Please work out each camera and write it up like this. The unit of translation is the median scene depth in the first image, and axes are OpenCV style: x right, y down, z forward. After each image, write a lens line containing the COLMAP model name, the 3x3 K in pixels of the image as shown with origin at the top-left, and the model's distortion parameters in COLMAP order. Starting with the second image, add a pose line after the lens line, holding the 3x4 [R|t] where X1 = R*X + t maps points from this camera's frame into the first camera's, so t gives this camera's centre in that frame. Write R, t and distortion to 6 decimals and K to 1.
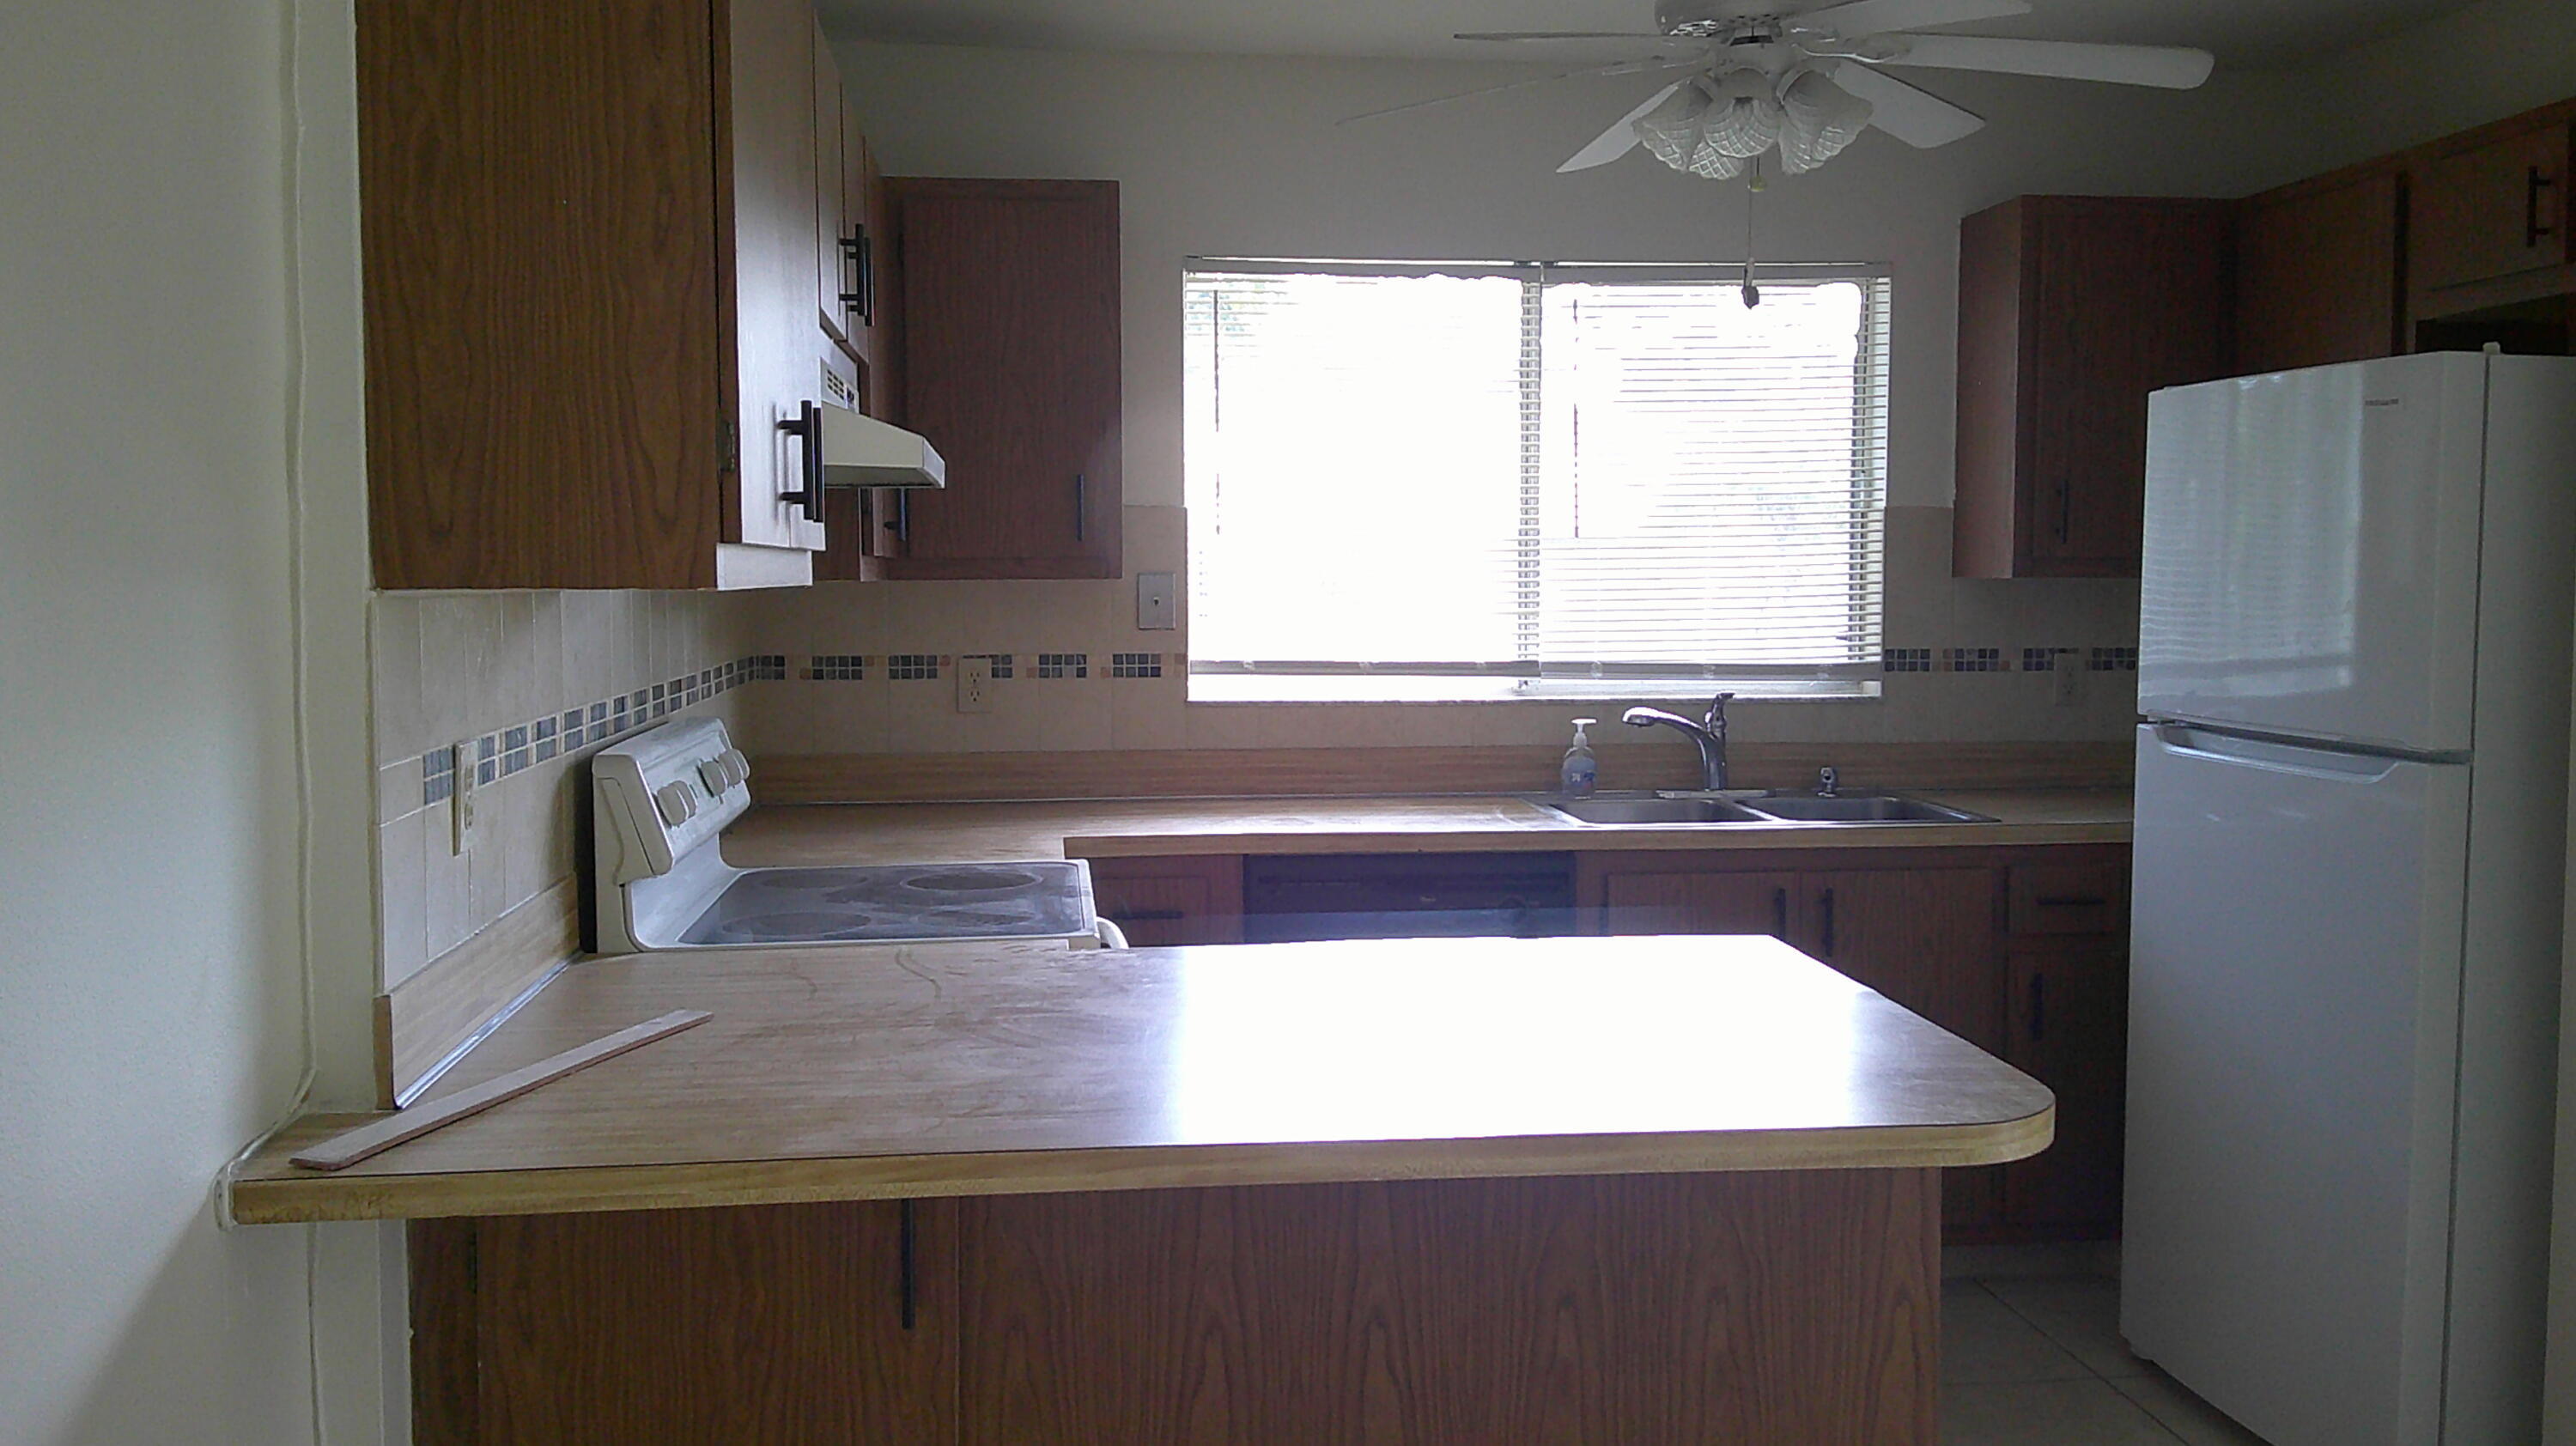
lens RADIAL K [[2167.4, 0, 1291.0], [0, 2167.4, 712.7], [0, 0, 1]] dist [0.067583, -0.061538]
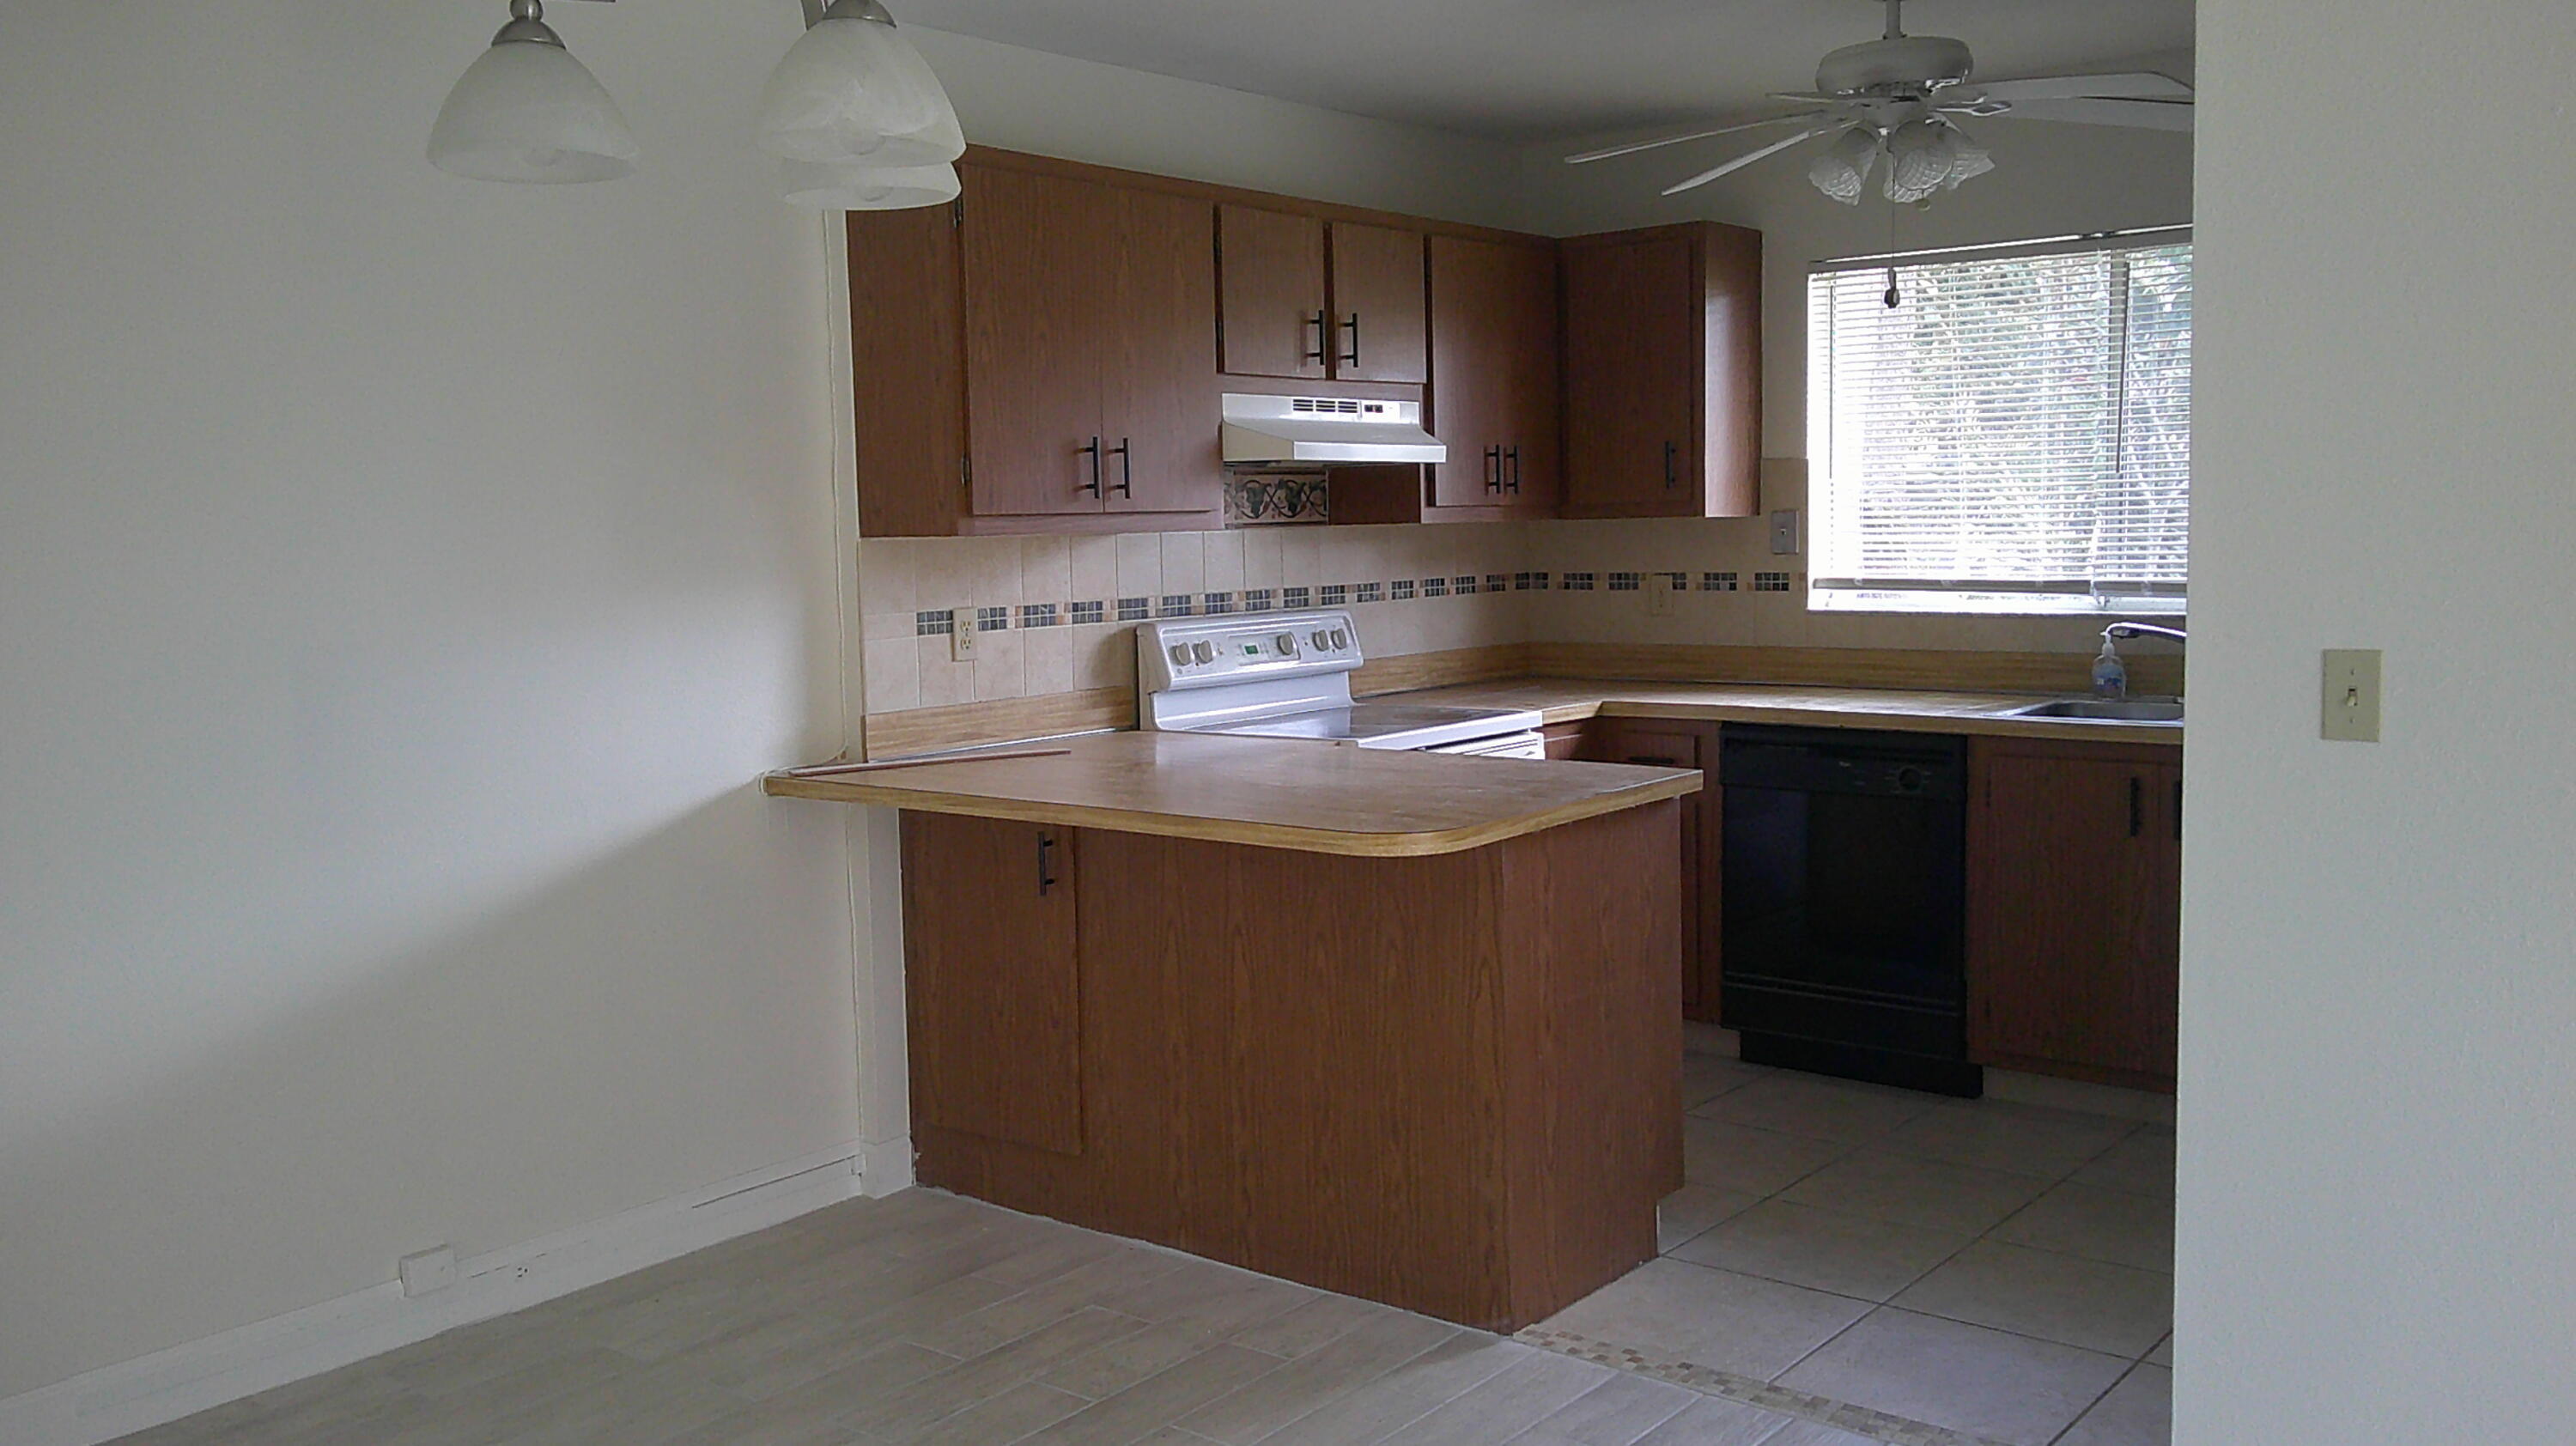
lens RADIAL K [[2167.4, 0, 1279.4], [0, 2167.4, 684.4], [0, 0, 1]] dist [0.067583, -0.061538]
pose [[0.703733, 0.043346, -0.709141, 0.651073], [-0.027228, 0.999049, 0.034046, 0.003474], [0.709942, -0.004651, 0.704245, -0.126829]]
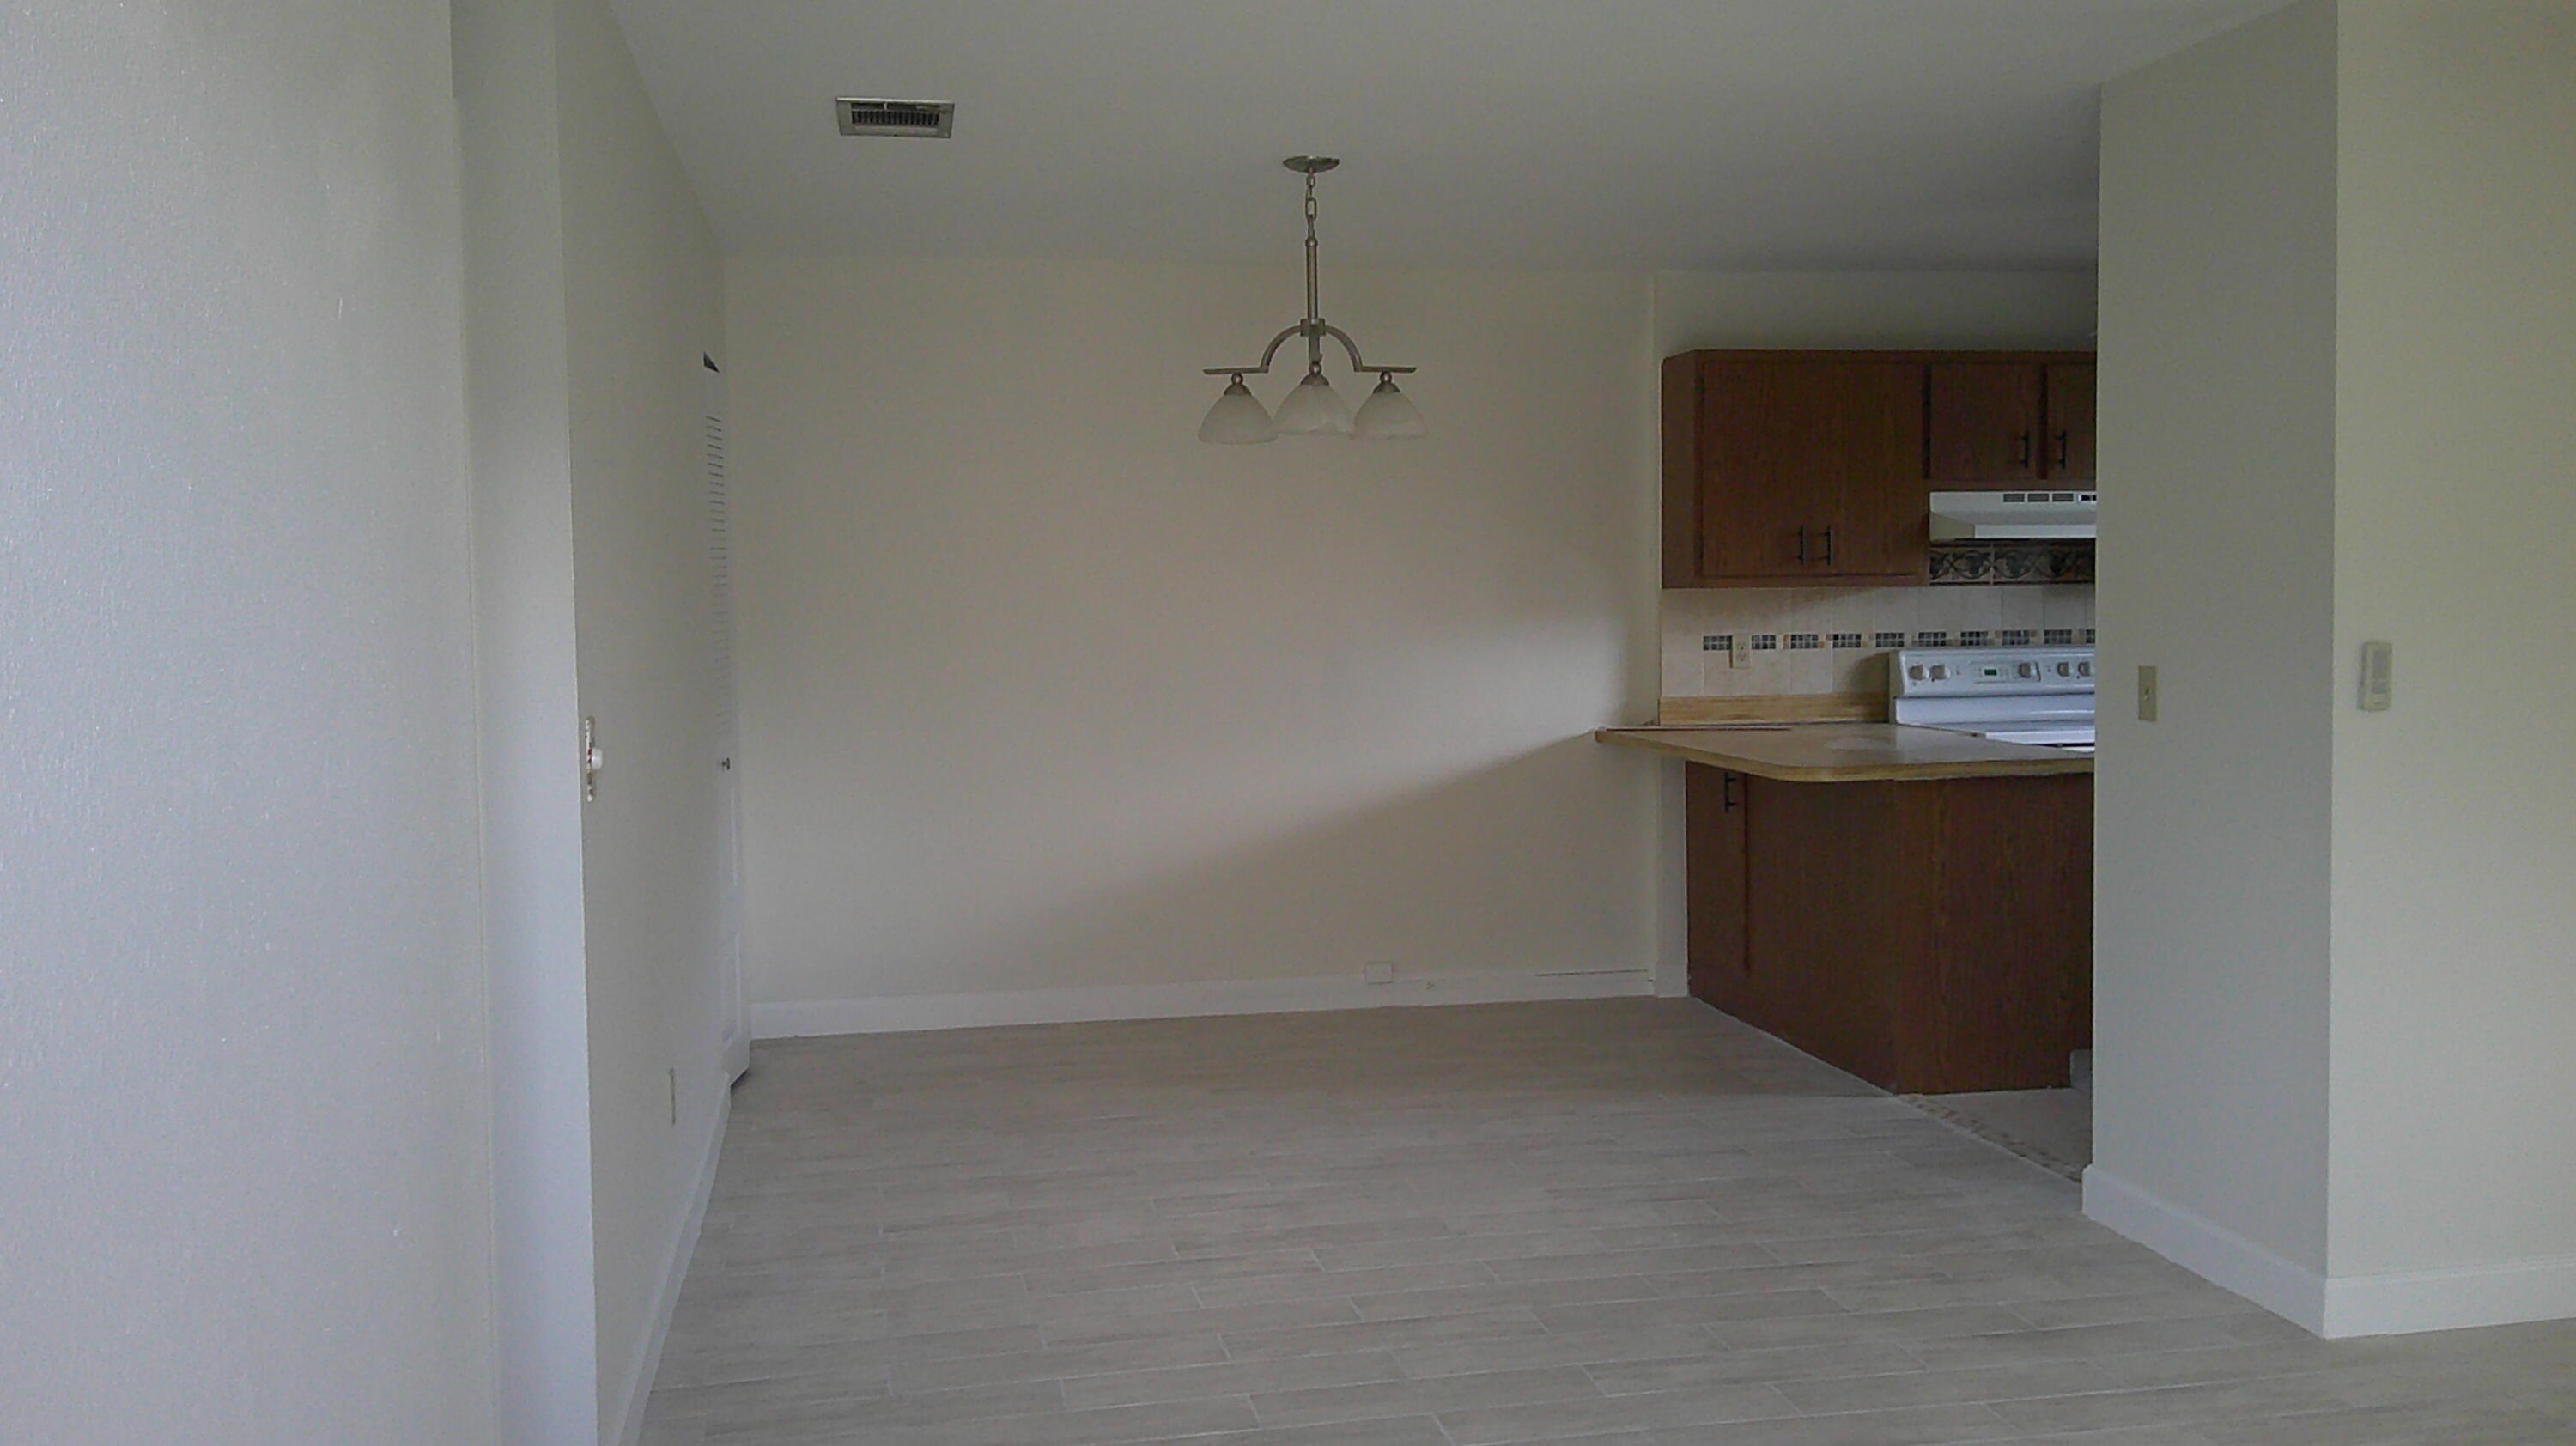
lens RADIAL K [[2167.4, 0, 1282.0], [0, 2167.4, 725.8], [0, 0, 1]] dist [0.067583, -0.061538]
pose [[0.073212, 0.064718, -0.995214, 1.398583], [-0.054499, 0.996661, 0.060803, -0.005711], [0.995826, 0.049786, 0.076495, 0.034051]]
